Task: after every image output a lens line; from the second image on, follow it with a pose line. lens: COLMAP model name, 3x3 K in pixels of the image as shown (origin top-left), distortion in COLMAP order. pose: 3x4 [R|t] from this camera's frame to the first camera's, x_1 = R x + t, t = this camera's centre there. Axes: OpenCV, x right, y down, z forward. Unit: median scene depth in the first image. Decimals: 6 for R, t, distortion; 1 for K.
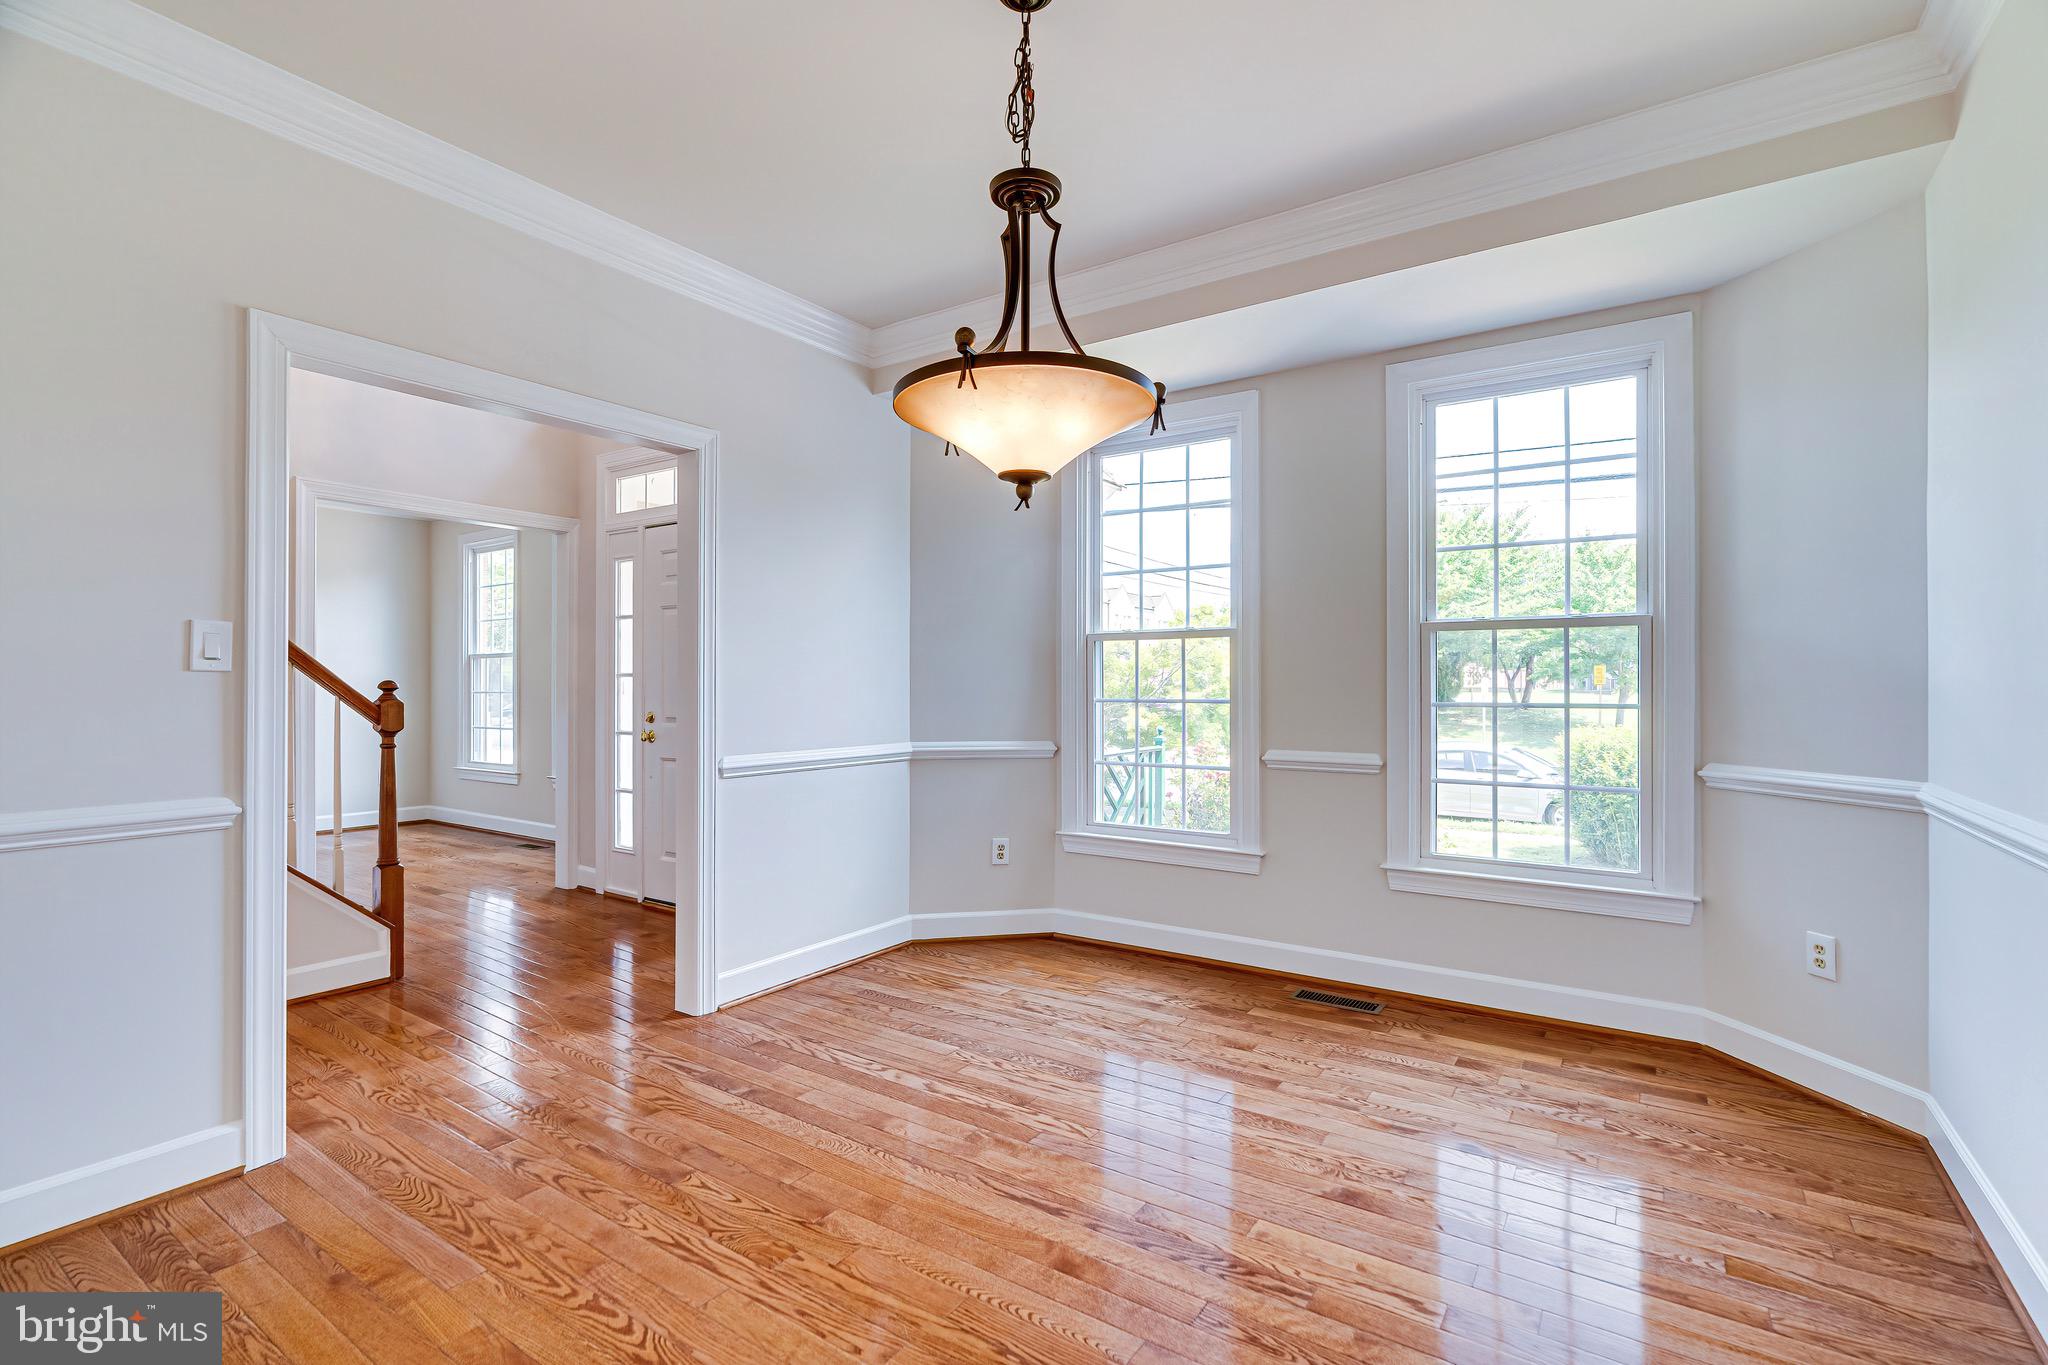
lens RADIAL K [[931.8, 0, 1023.7], [0, 931.8, 681.8], [0, 0, 1]] dist [-0.012465, 0.004934]
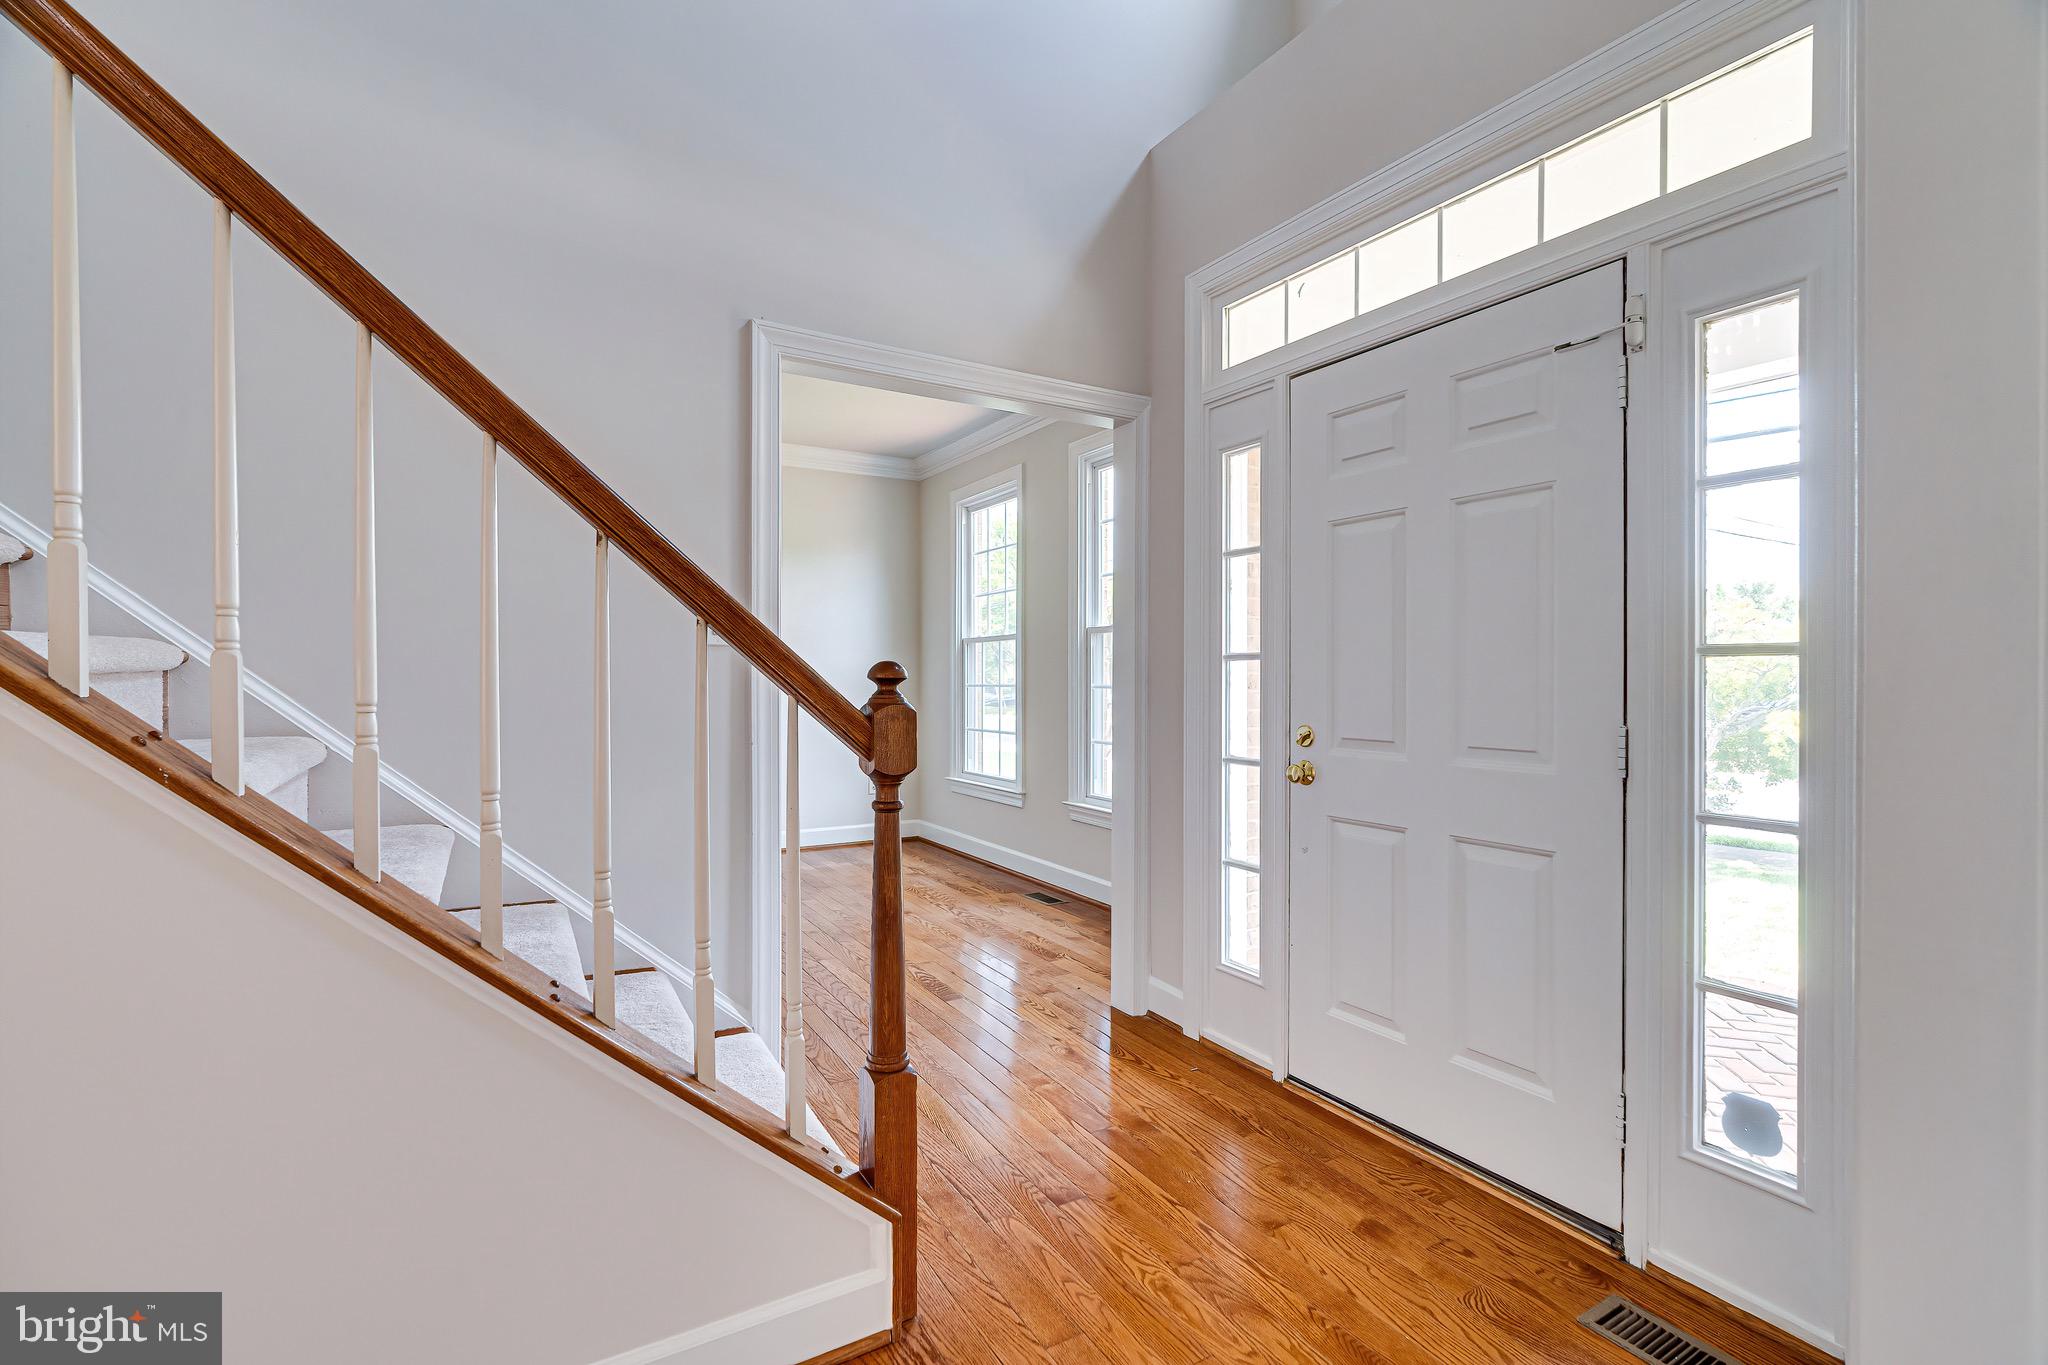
lens RADIAL K [[931.8, 0, 1021.2], [0, 931.8, 681.5], [0, 0, 1]] dist [-0.012465, 0.004934]
pose [[0.902629, 0.002975, -0.430409, -0.308527], [-0.000324, 0.999981, 0.006234, 0.004202], [0.430419, -0.005488, 0.902613, 0.442562]]
